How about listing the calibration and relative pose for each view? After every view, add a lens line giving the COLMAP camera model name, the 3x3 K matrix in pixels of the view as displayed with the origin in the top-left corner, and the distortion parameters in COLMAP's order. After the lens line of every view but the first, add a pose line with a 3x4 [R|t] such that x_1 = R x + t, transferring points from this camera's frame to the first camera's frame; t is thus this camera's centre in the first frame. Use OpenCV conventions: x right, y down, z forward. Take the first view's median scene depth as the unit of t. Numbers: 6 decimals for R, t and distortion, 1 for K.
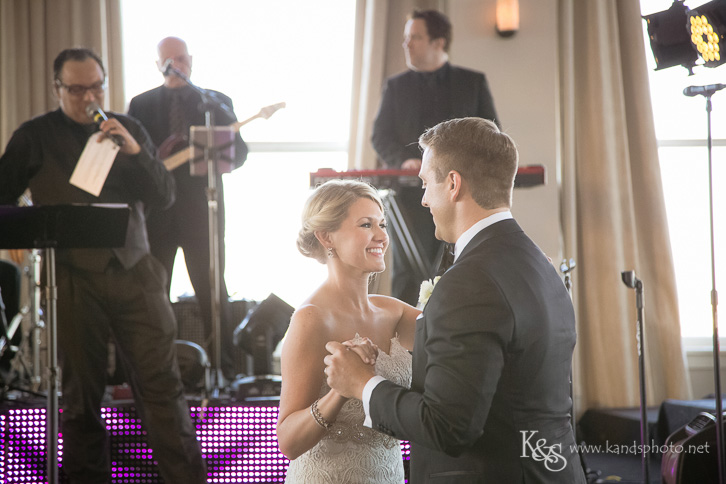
lens RADIAL K [[2172.9, 0, 359.3], [0, 2172.9, 243.2], [0, 0, 1]] dist [0.430700, 0.000000]
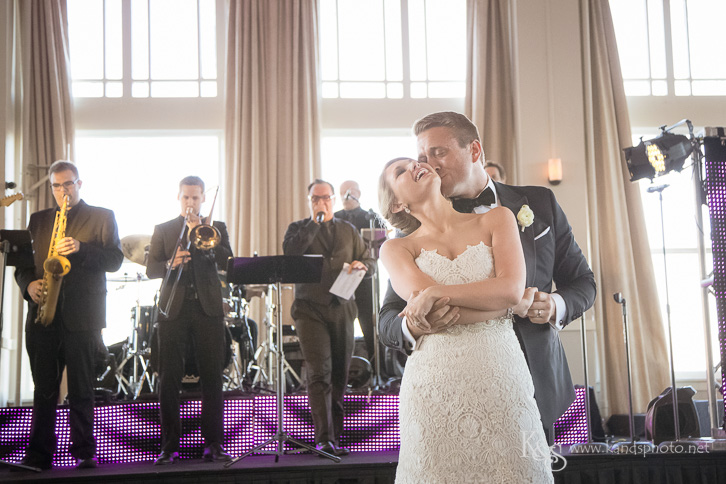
lens RADIAL K [[1940.5, 0, 363.8], [0, 1940.5, 241.0], [0, 0, 1]] dist [0.147678, 0.000000]
pose [[0.996219, -0.019254, -0.084717, 0.051462], [0.003401, 0.983027, -0.183428, 0.230219], [0.086811, 0.182447, 0.979376, -0.465752]]
